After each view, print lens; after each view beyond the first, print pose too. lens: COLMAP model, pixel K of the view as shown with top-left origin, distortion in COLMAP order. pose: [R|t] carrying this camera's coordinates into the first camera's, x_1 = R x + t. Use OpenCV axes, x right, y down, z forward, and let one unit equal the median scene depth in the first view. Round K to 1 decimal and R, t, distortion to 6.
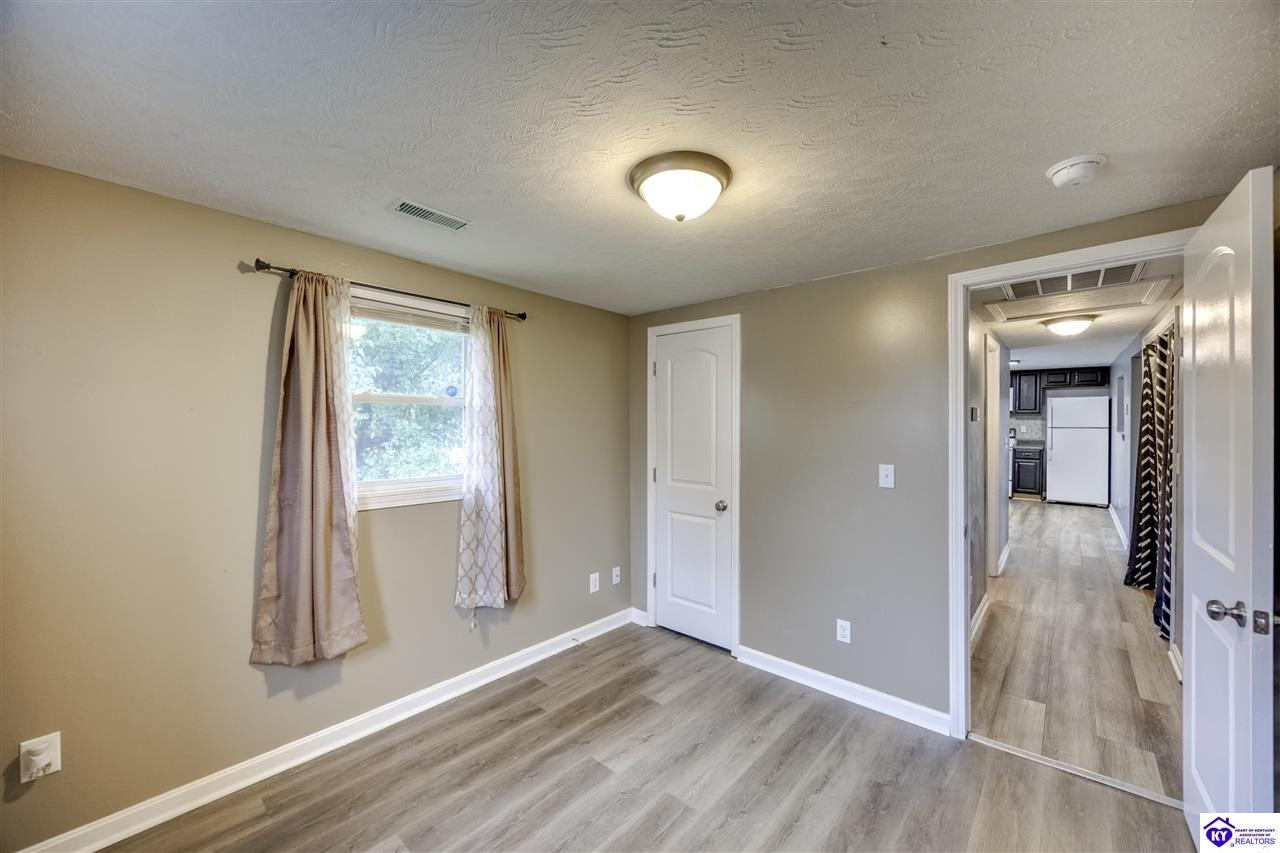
lens RADIAL K [[496.4, 0, 636.8], [0, 496.4, 425.4], [0, 0, 1]] dist [-0.000334, 0.000030]
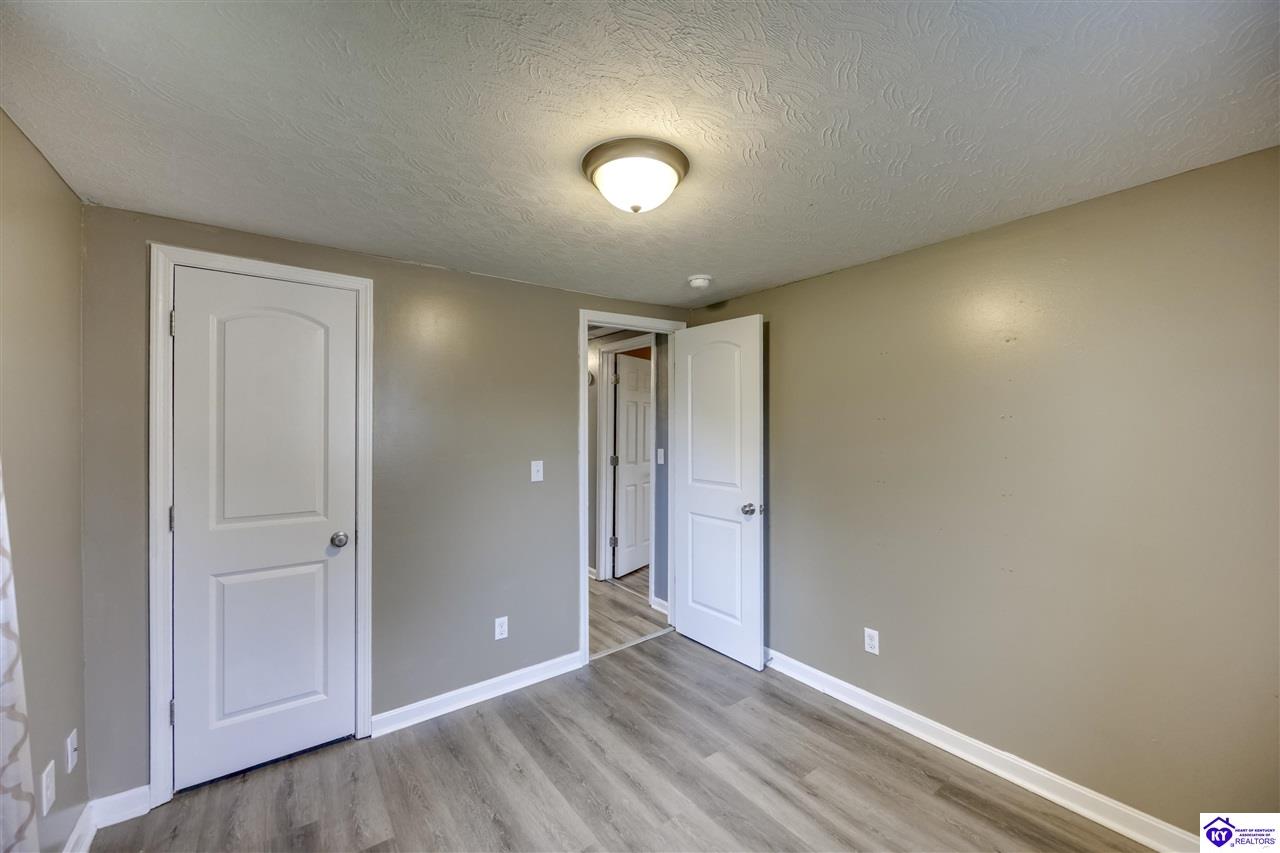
lens RADIAL K [[491.8, 0, 672.4], [0, 491.8, 426.5], [0, 0, 1]] dist [-0.002001, -0.000096]
pose [[0.172356, -0.002258, 0.985032, -0.599654], [0.003745, 0.999992, 0.001637, -0.000035], [-0.985028, 0.003407, 0.172363, 0.556028]]
